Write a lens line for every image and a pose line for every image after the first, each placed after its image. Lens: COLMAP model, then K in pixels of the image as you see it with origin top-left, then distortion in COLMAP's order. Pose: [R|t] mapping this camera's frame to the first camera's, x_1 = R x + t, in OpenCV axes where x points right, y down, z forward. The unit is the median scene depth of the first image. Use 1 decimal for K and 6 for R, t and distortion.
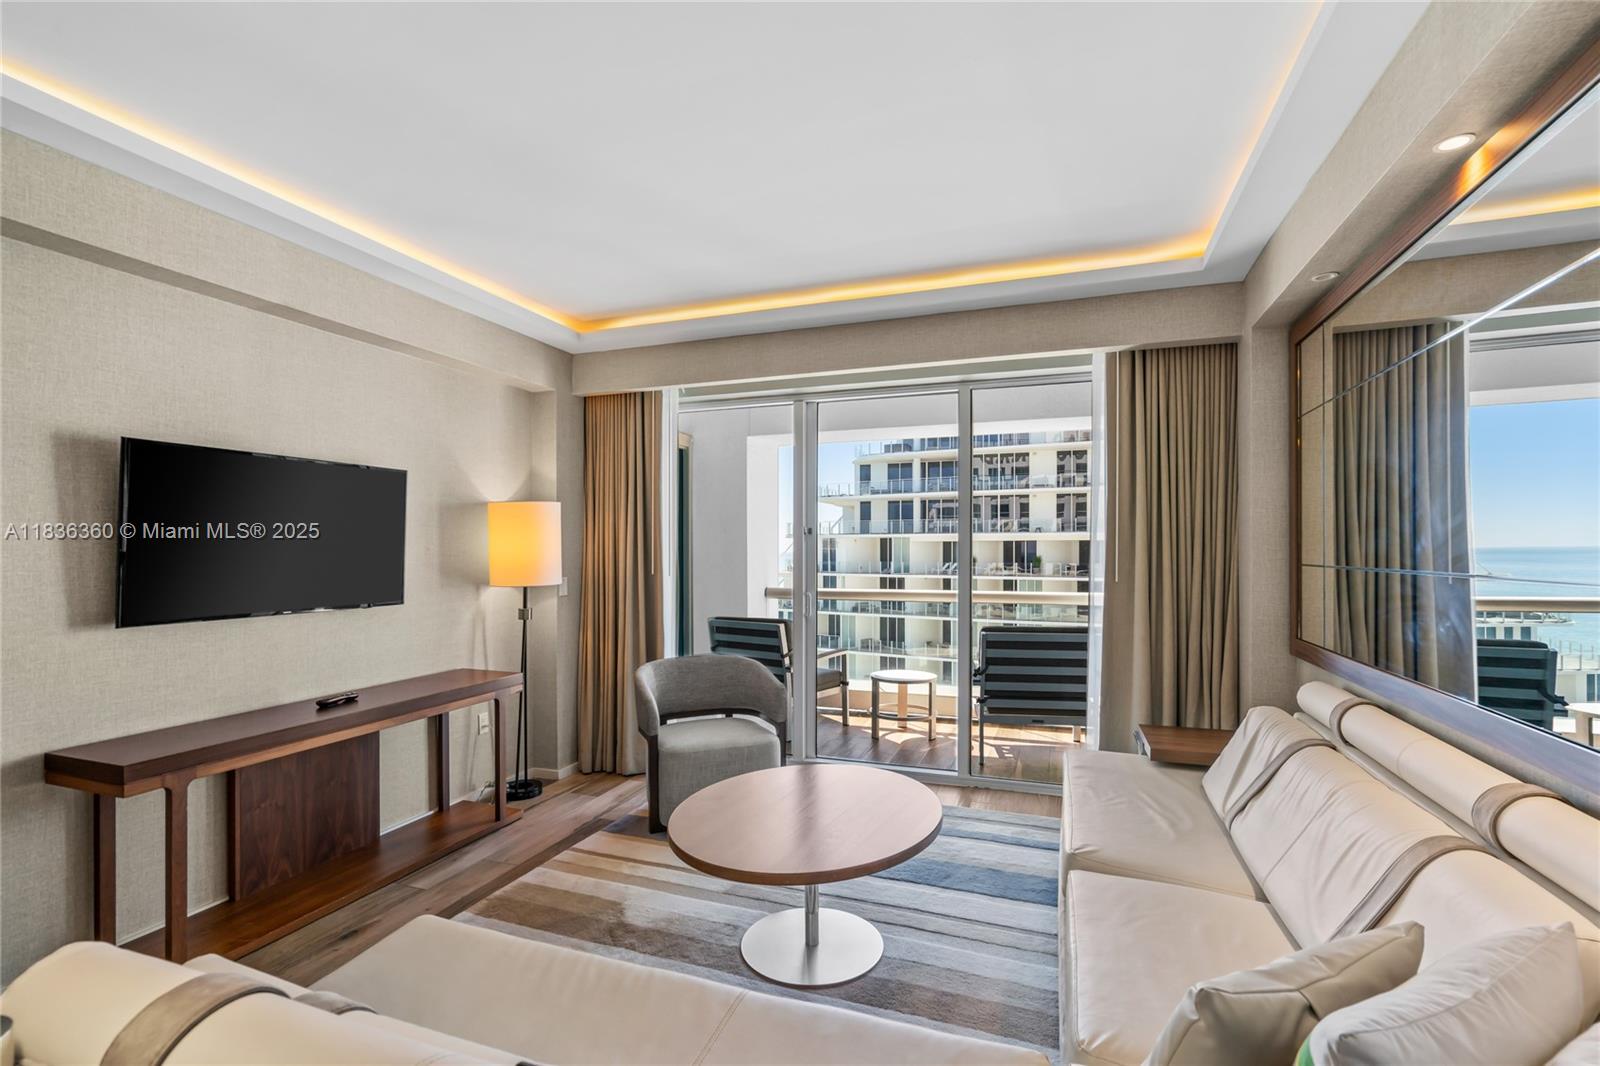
lens RADIAL K [[726.9, 0, 809.6], [0, 726.9, 549.2], [0, 0, 1]] dist [-0.002822, 0.002540]
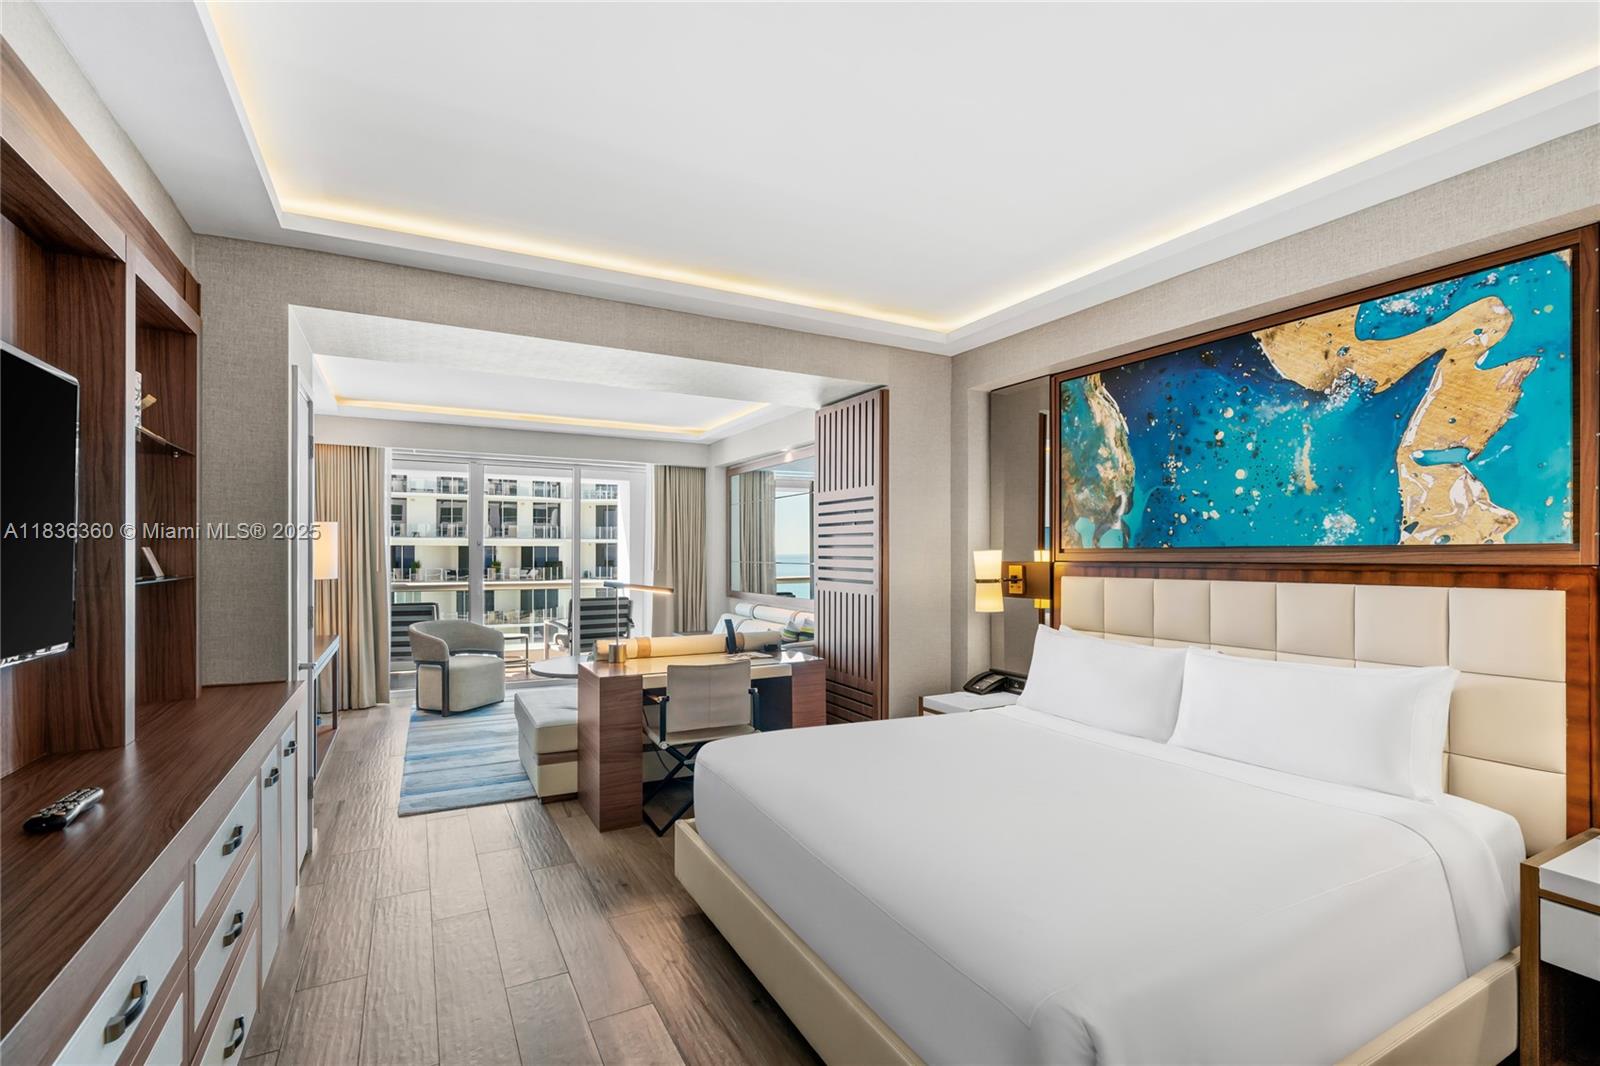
lens RADIAL K [[726.9, 0, 796.5], [0, 726.9, 555.4], [0, 0, 1]] dist [-0.002822, 0.002540]
pose [[0.677213, 0.000541, 0.735787, -0.719644], [-0.001862, 0.999998, 0.000978, -0.001728], [-0.735785, -0.002032, 0.677212, -0.623099]]
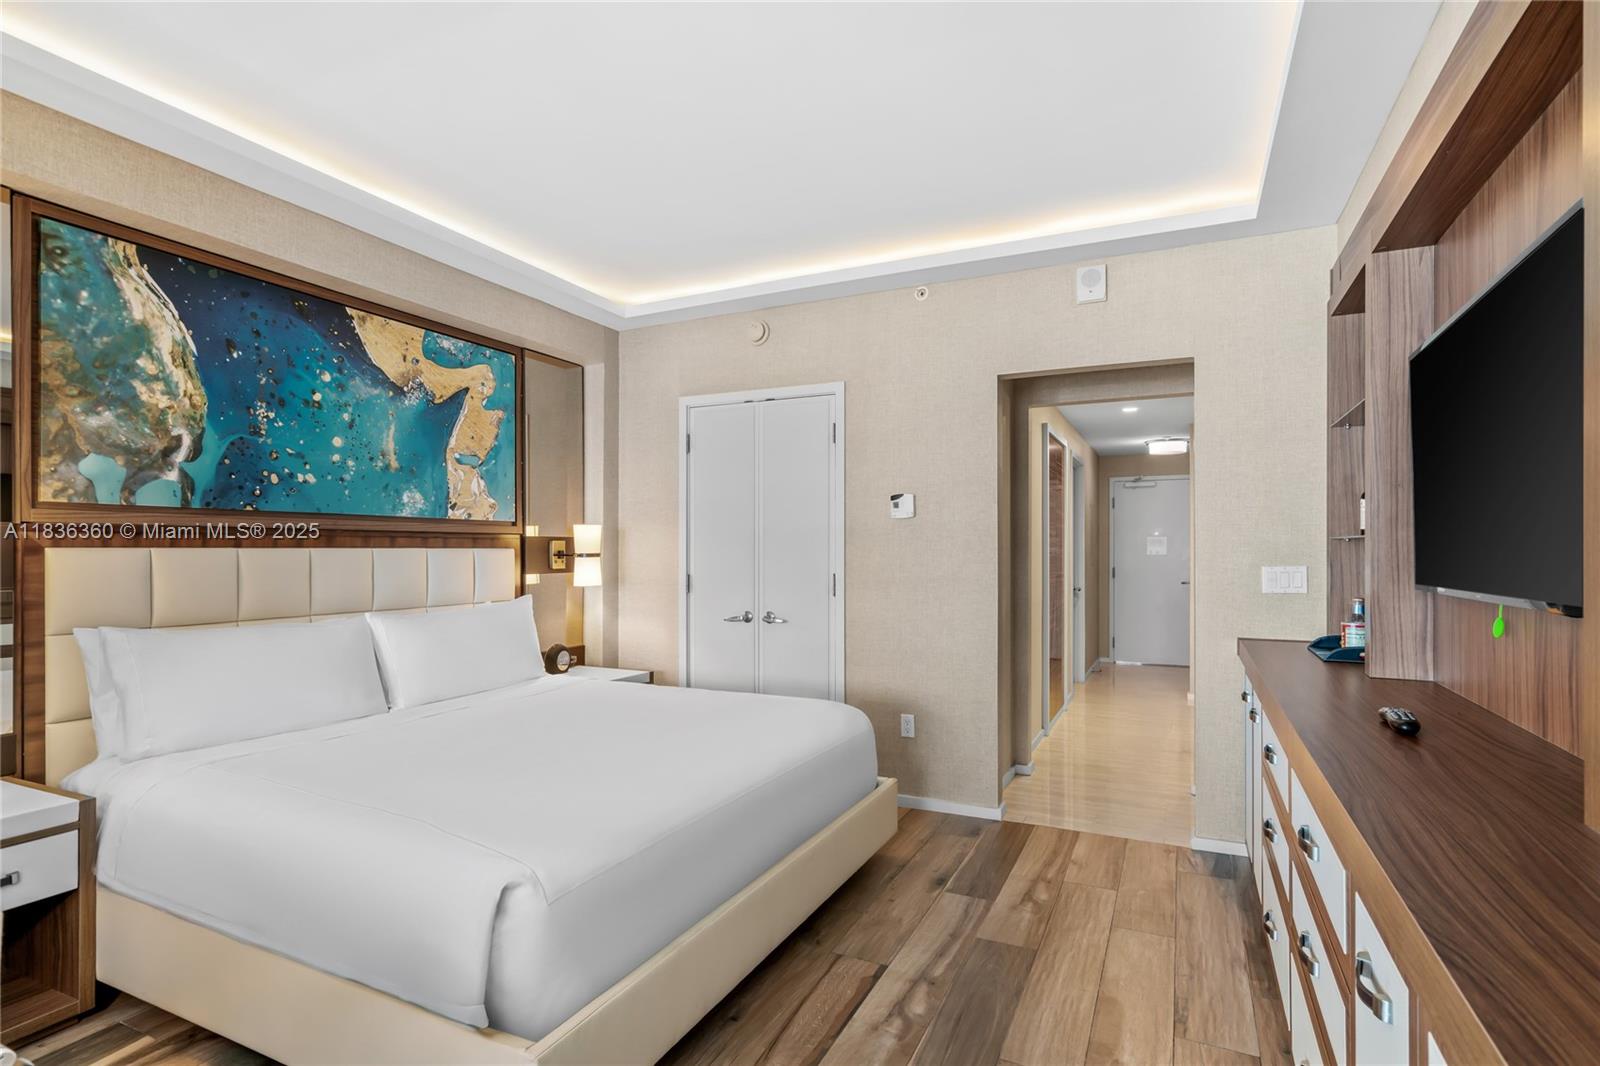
lens RADIAL K [[790.6, 0, 805.2], [0, 790.6, 546.4], [0, 0, 1]] dist [0.003016, 0.003799]
pose [[-0.993940, 0.001780, 0.109911, -0.463344], [0.000979, 0.999973, -0.007339, 0.025805], [-0.109921, -0.007187, -0.993914, 0.203878]]
